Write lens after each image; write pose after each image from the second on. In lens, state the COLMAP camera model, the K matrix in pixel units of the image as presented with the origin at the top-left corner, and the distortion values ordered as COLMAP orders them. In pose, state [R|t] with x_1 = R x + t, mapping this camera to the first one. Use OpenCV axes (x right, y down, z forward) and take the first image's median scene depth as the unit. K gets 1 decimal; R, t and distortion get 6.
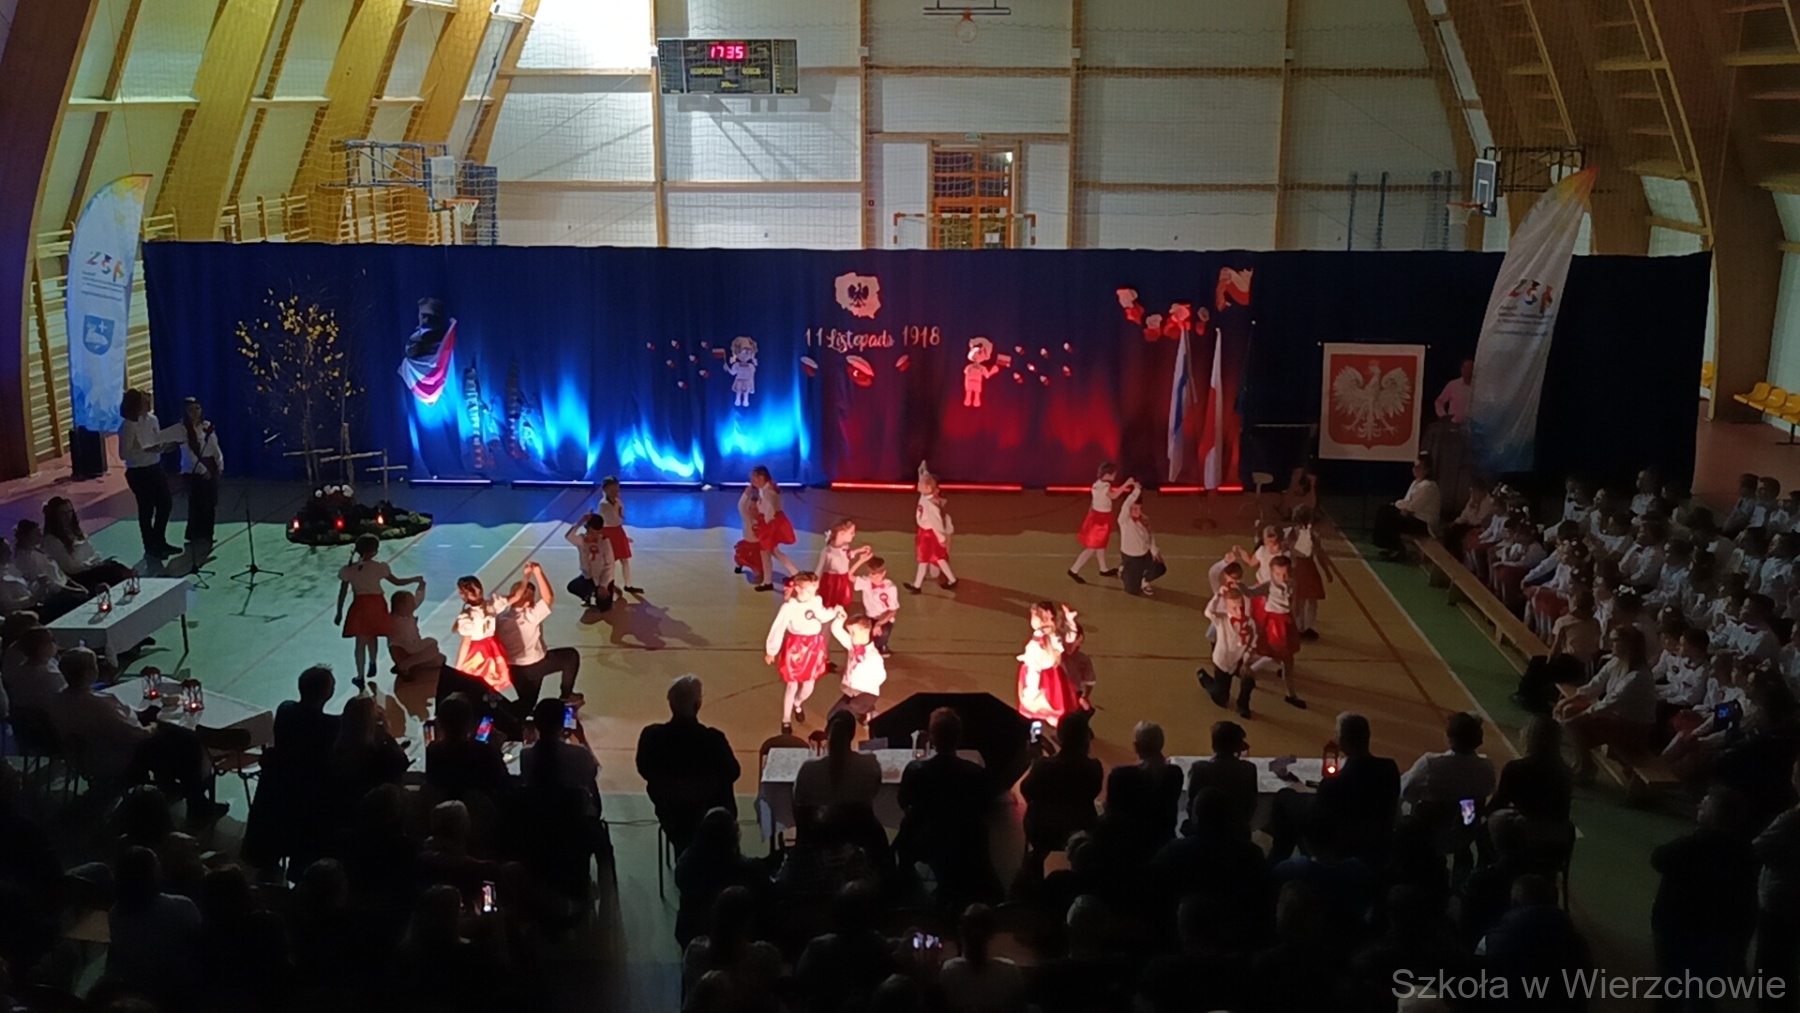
lens RADIAL K [[1593.4, 0, 898.3], [0, 1593.4, 506.9], [0, 0, 1]] dist [-0.015243, -0.005842]
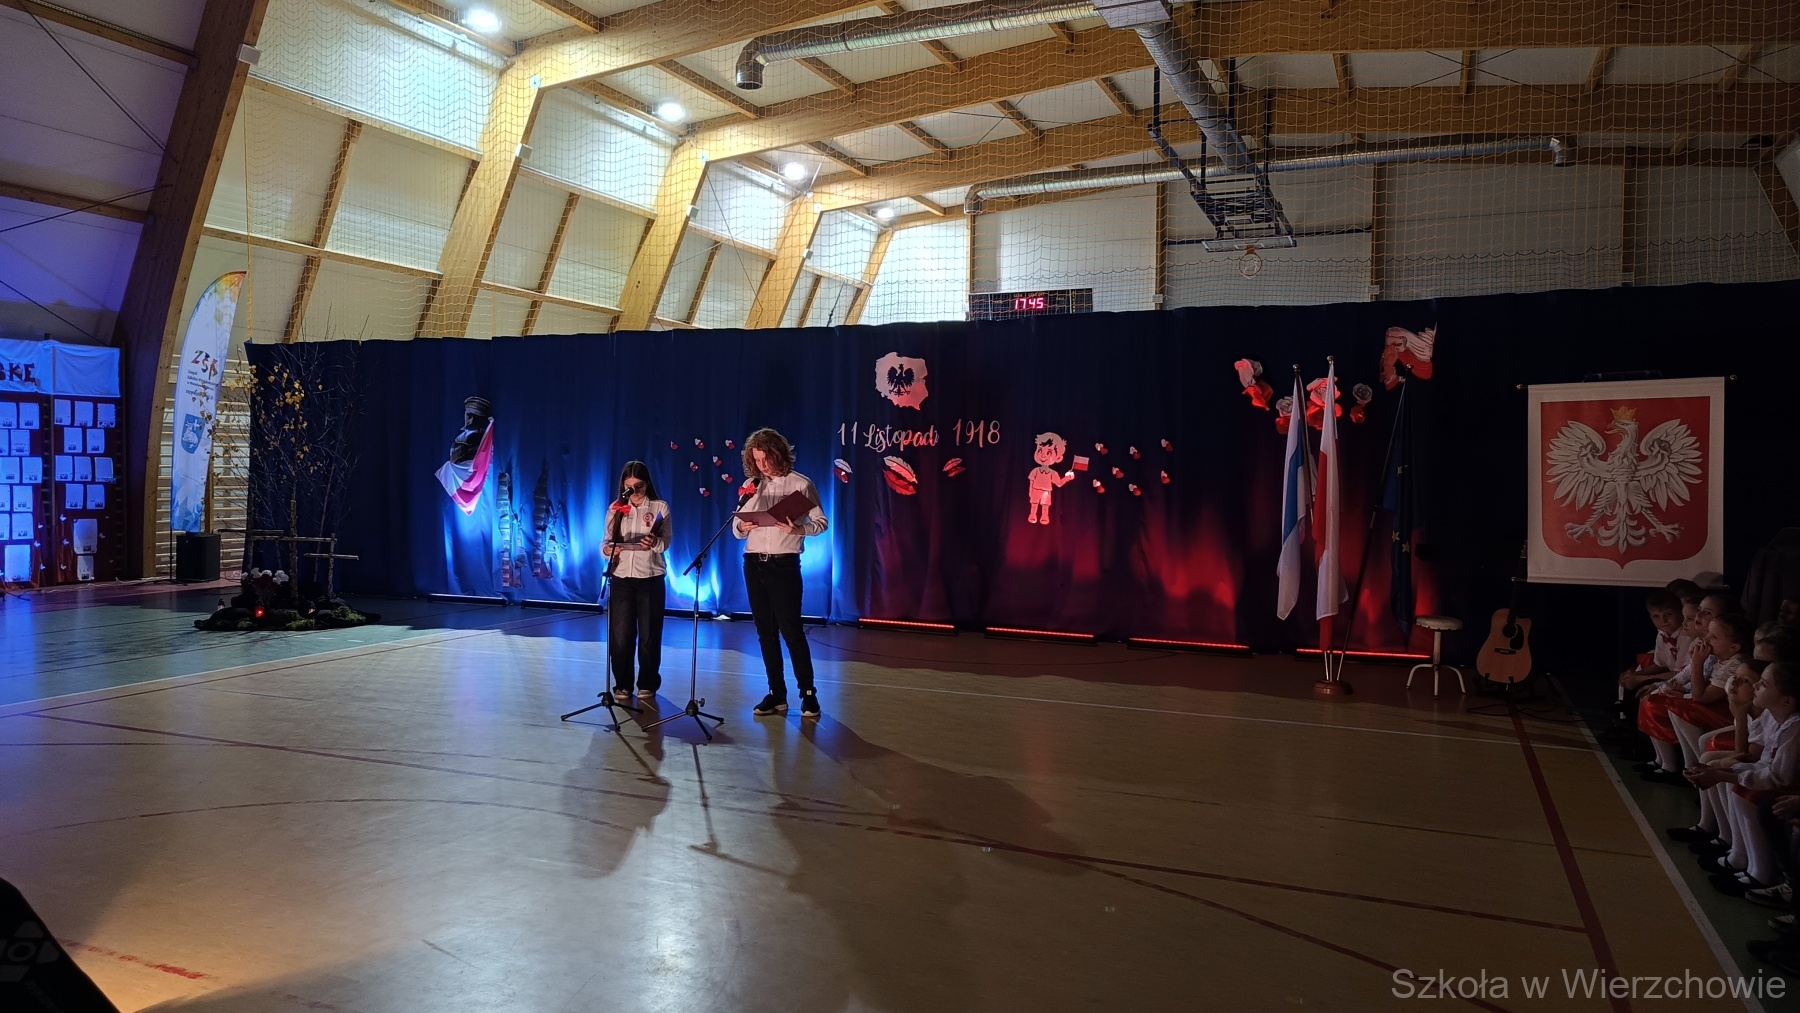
lens RADIAL K [[1180.0, 0, 922.5], [0, 1180.0, 504.4], [0, 0, 1]] dist [0.005581, 0.002165]
pose [[0.939058, 0.016429, -0.343367, 0.188648], [-0.095196, 0.972221, -0.213830, 0.052149], [0.330316, 0.233486, 0.914536, 0.481808]]
